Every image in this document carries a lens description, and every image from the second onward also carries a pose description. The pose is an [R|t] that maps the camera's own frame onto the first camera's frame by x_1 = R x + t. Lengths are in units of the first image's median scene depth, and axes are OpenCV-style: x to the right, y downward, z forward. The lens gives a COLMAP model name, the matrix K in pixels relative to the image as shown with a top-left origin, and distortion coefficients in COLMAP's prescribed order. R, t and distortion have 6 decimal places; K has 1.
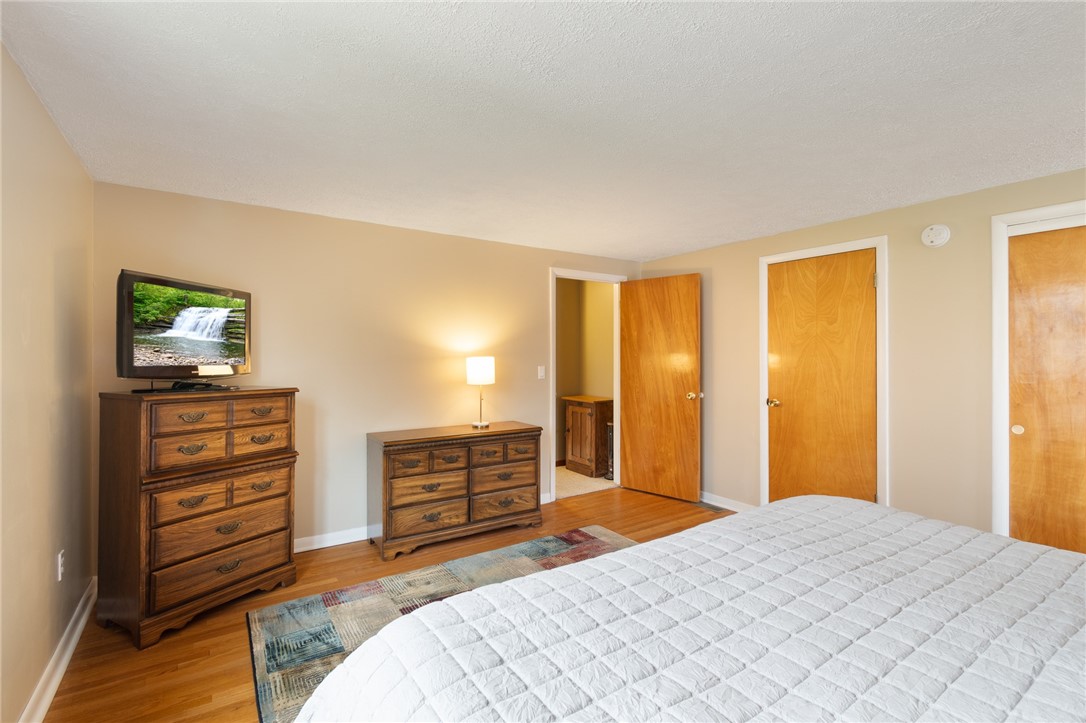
lens RADIAL K [[483.7, 0, 540.0], [0, 483.7, 350.1], [0, 0, 1]] dist [0.002204, -0.000432]
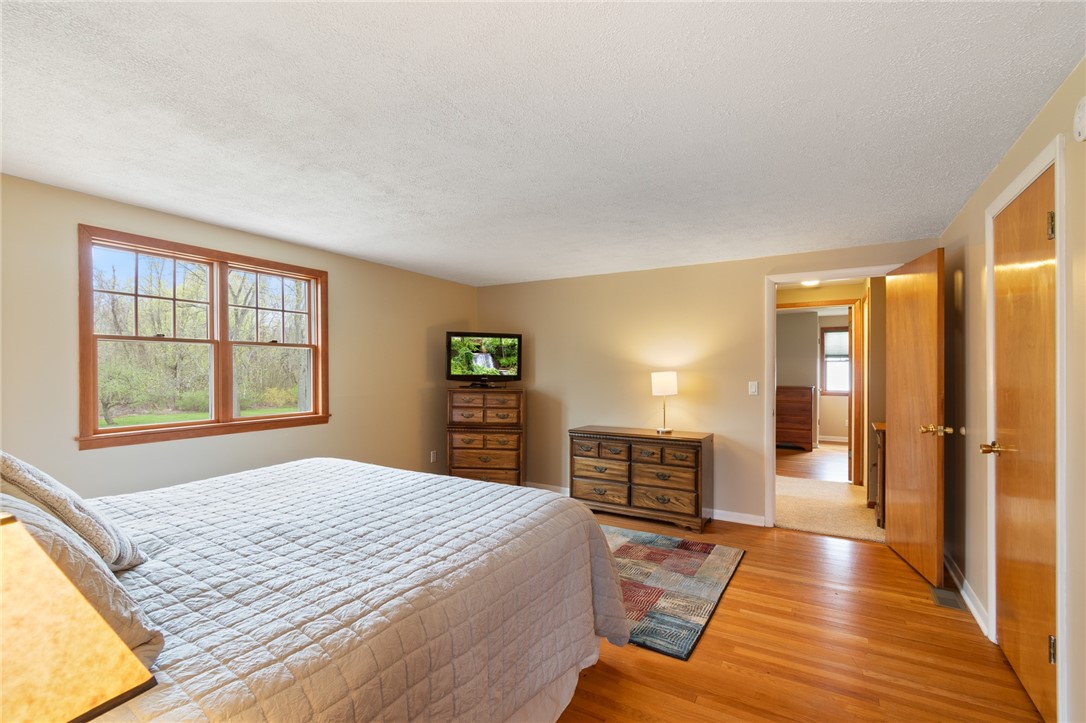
lens RADIAL K [[483.7, 0, 545.3], [0, 483.7, 366.2], [0, 0, 1]] dist [0.002204, -0.000432]
pose [[0.445289, -0.007546, -0.895355, 0.871266], [0.008714, 0.999954, -0.004094, 0.004365], [0.895345, -0.005980, 0.445334, 0.262490]]
